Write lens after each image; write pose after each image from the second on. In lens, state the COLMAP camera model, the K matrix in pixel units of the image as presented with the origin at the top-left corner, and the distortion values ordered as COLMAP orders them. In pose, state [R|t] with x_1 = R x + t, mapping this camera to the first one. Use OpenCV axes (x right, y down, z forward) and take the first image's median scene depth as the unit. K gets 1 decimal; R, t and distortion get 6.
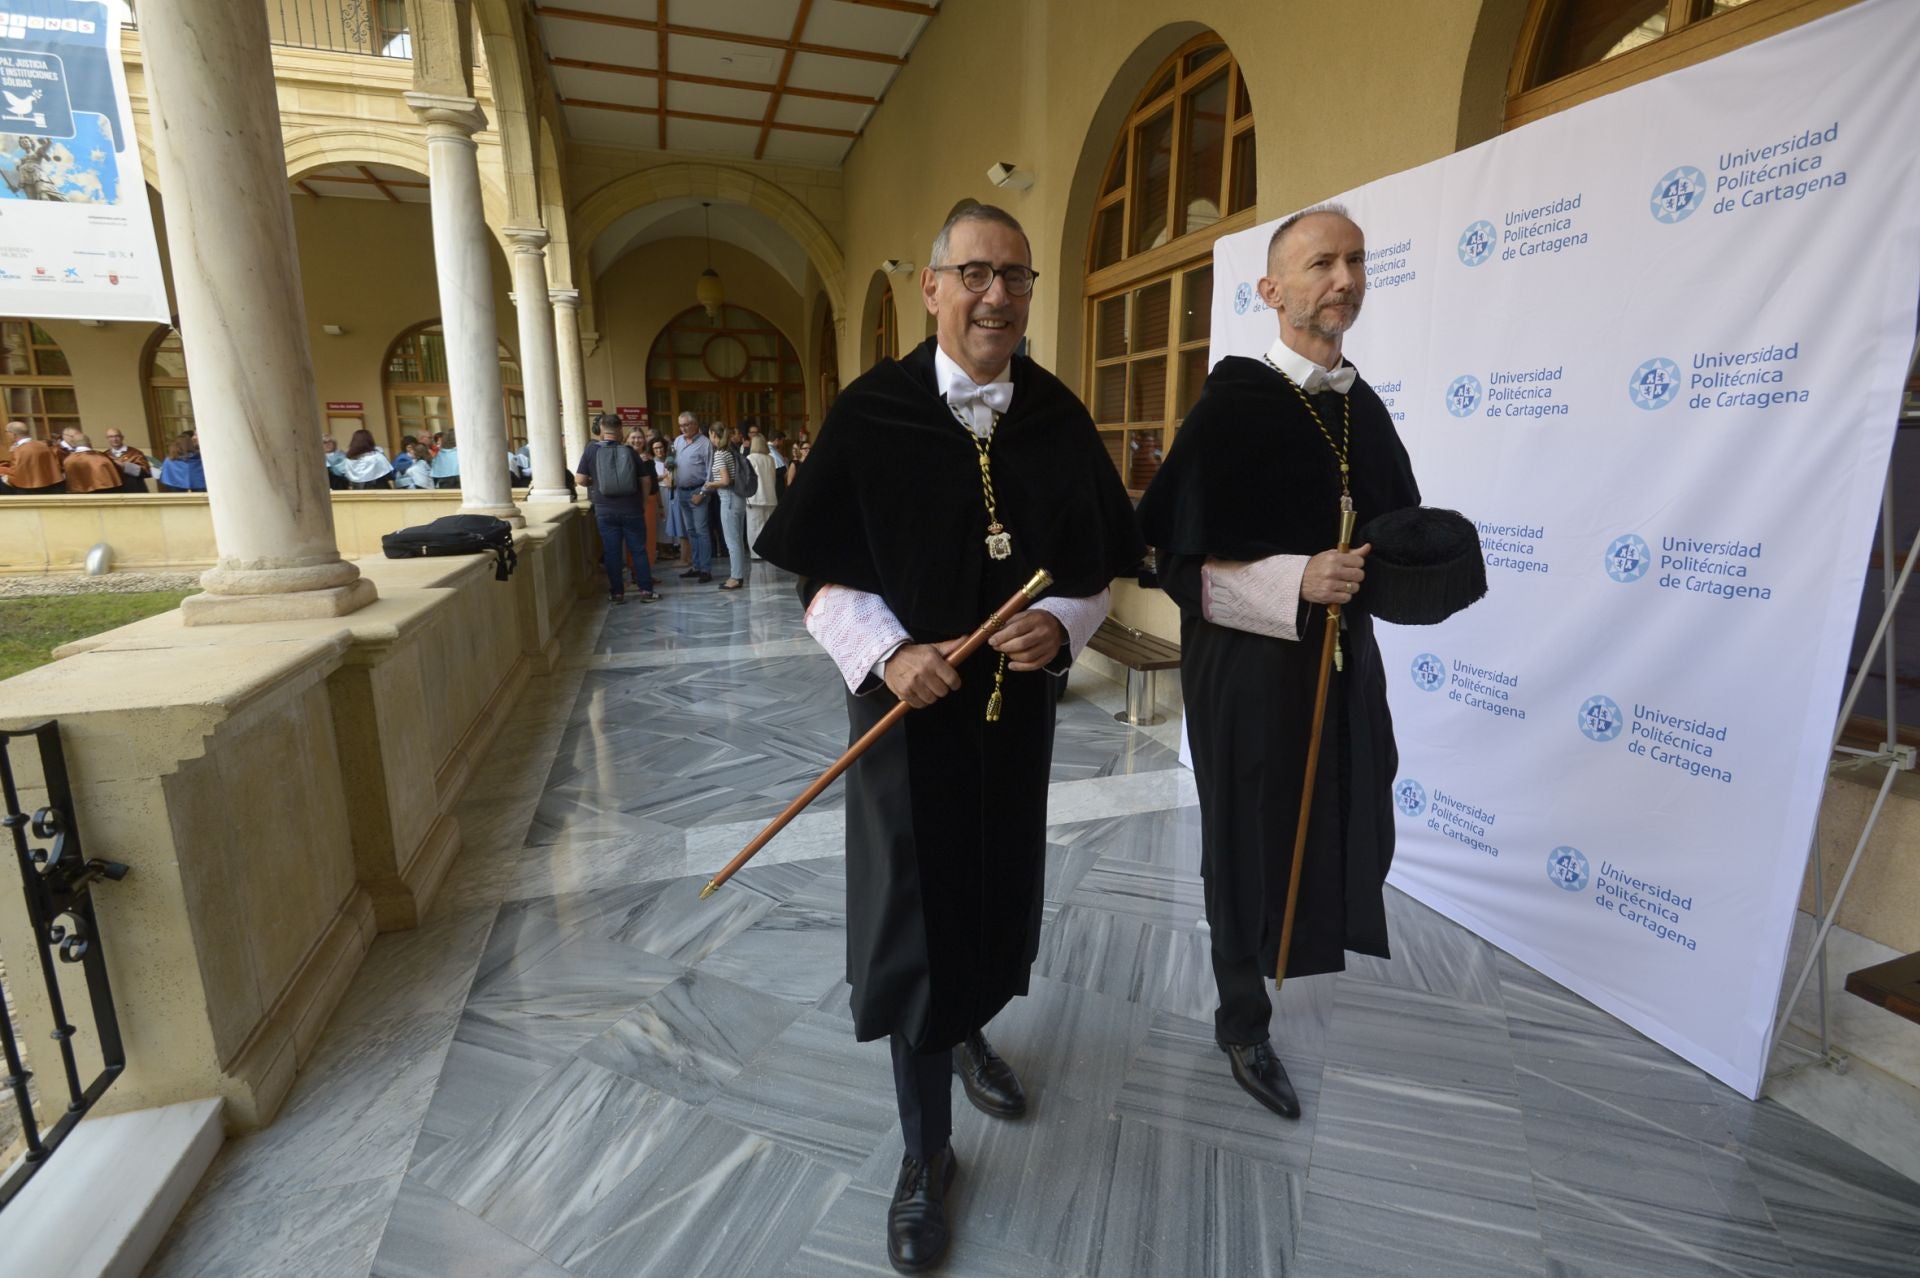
lens RADIAL K [[879.2, 0, 960.0], [0, 879.2, 639.0], [0, 0, 1]] dist [0.010495, -0.017709]
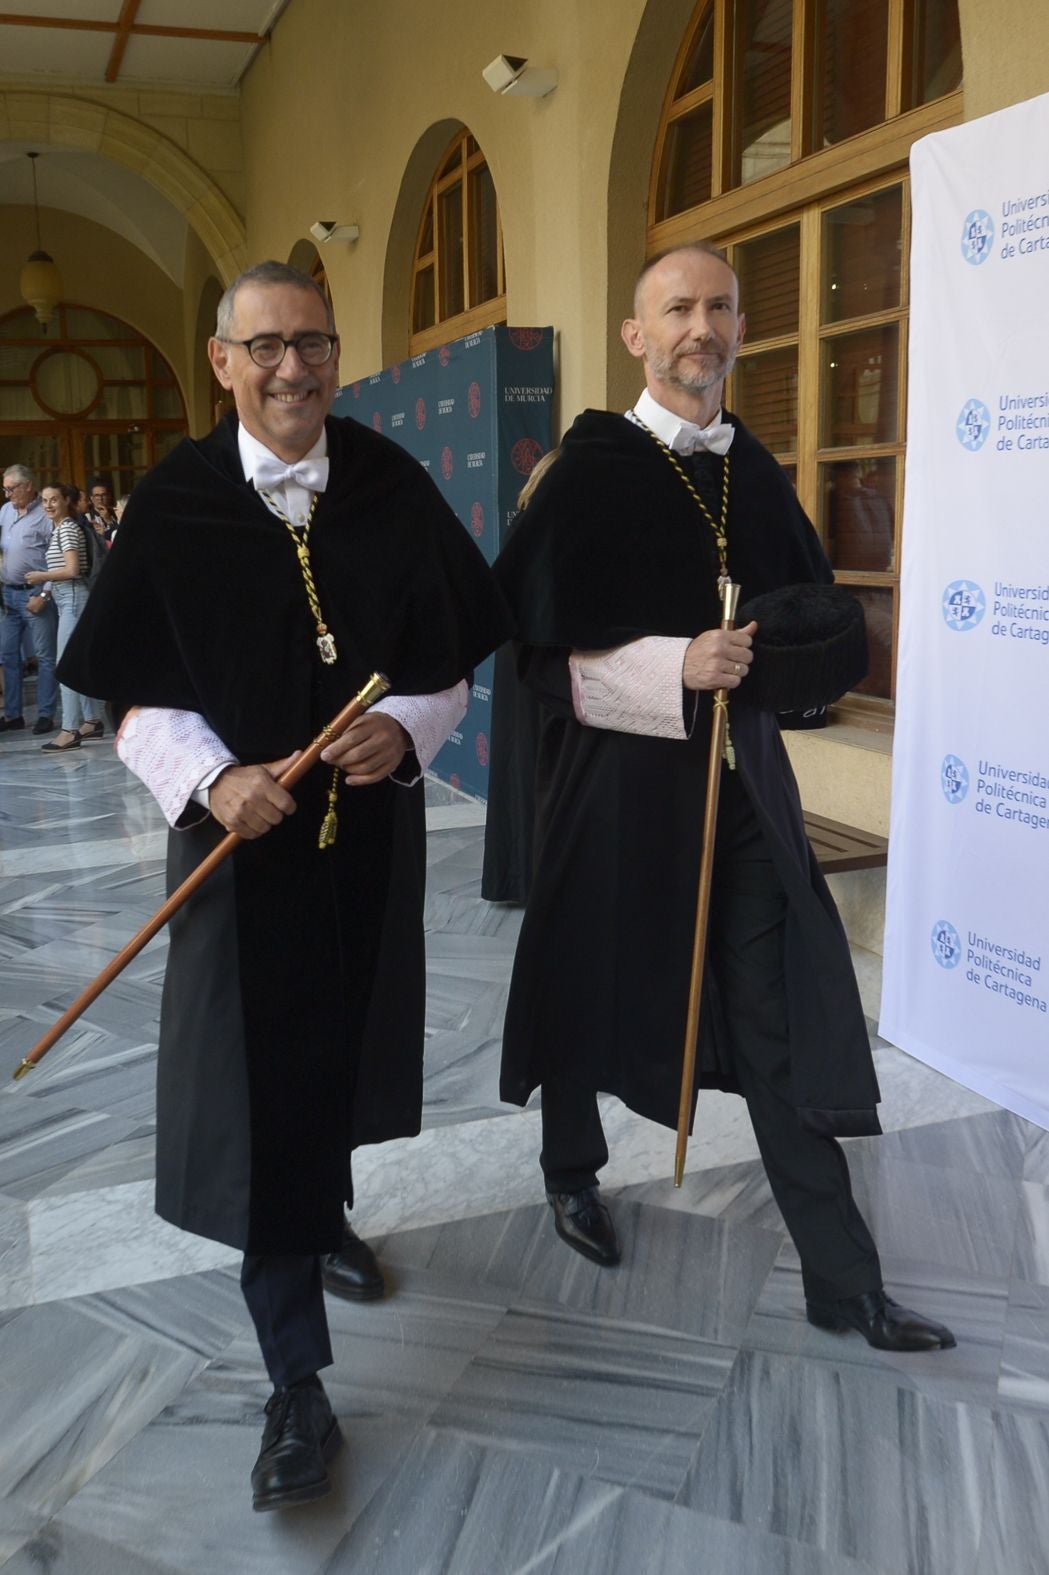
lens RADIAL K [[1842.8, 0, 524.5], [0, 1842.8, 787.5], [0, 0, 1]] dist [-0.017311, 0.162183]
pose [[0.998515, -0.019833, -0.050740, 0.134763], [0.017044, 0.998350, -0.054828, 0.057794], [0.051744, 0.053882, 0.997206, -0.320482]]
